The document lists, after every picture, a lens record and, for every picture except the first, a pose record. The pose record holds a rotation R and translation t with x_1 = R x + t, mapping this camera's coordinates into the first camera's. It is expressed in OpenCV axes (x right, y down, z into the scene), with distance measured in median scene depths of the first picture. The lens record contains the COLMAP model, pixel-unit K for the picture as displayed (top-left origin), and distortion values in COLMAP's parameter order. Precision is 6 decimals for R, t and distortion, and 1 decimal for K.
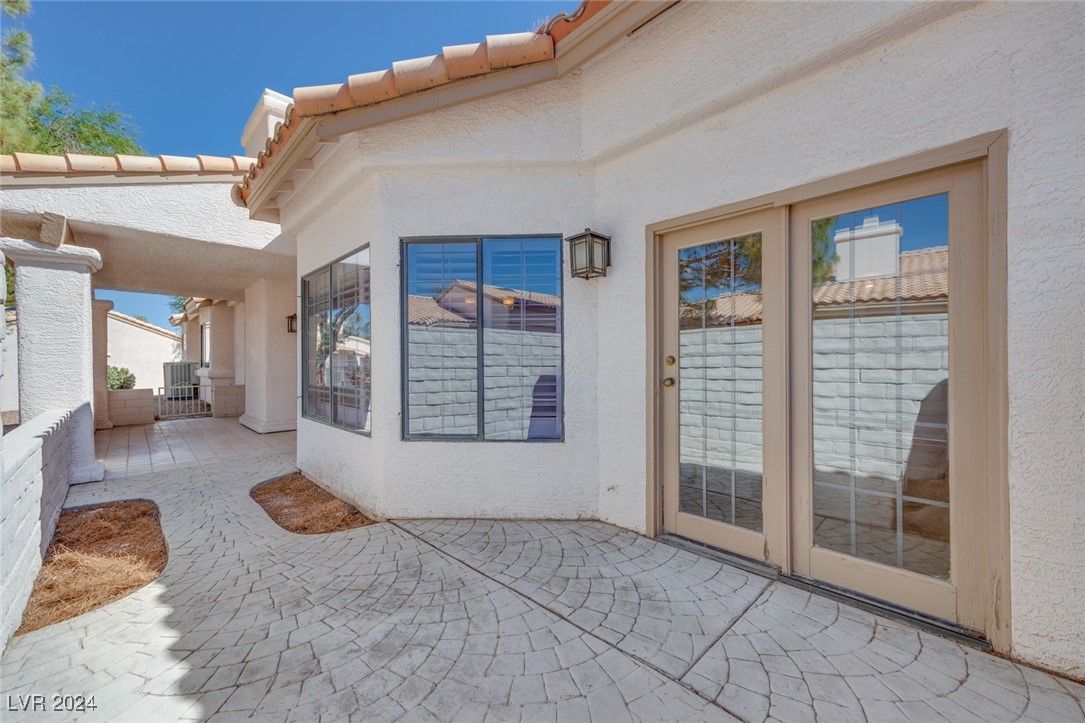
lens RADIAL K [[423.8, 0, 549.6], [0, 423.8, 360.5], [0, 0, 1]] dist [-0.006052, 0.000436]
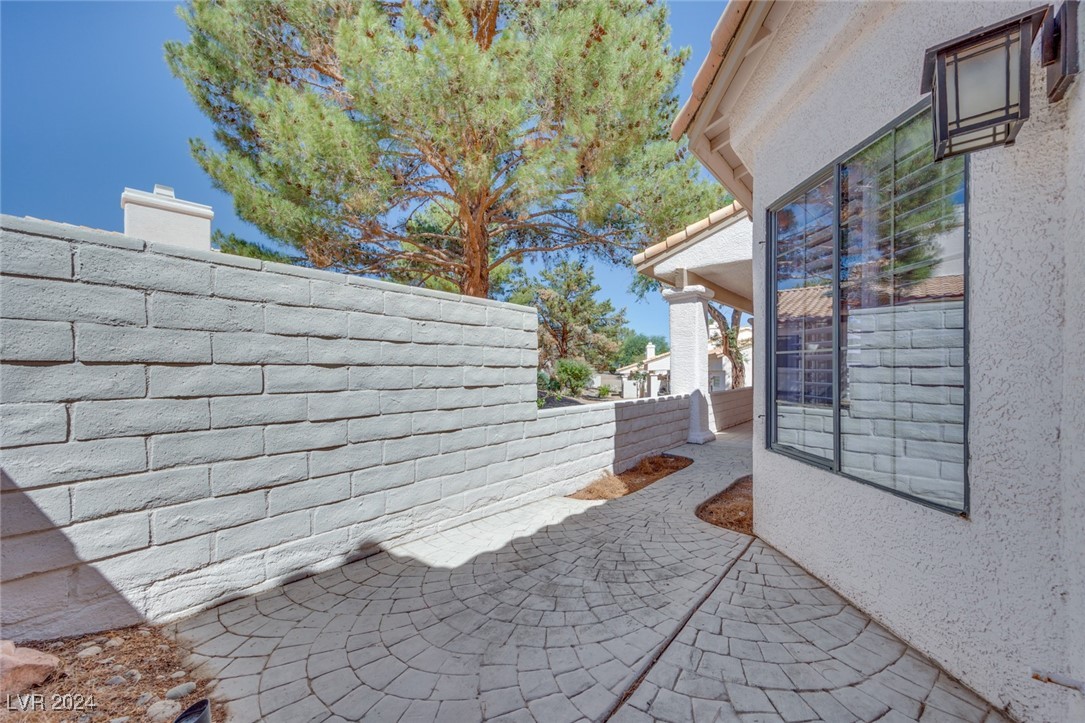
lens RADIAL K [[423.8, 0, 551.2], [0, 423.8, 358.2], [0, 0, 1]] dist [-0.006052, 0.000436]
pose [[0.076208, -0.016925, -0.996948, 0.548388], [0.001938, 0.999857, -0.016826, 0.022975], [0.997090, -0.000650, 0.076230, 0.590876]]
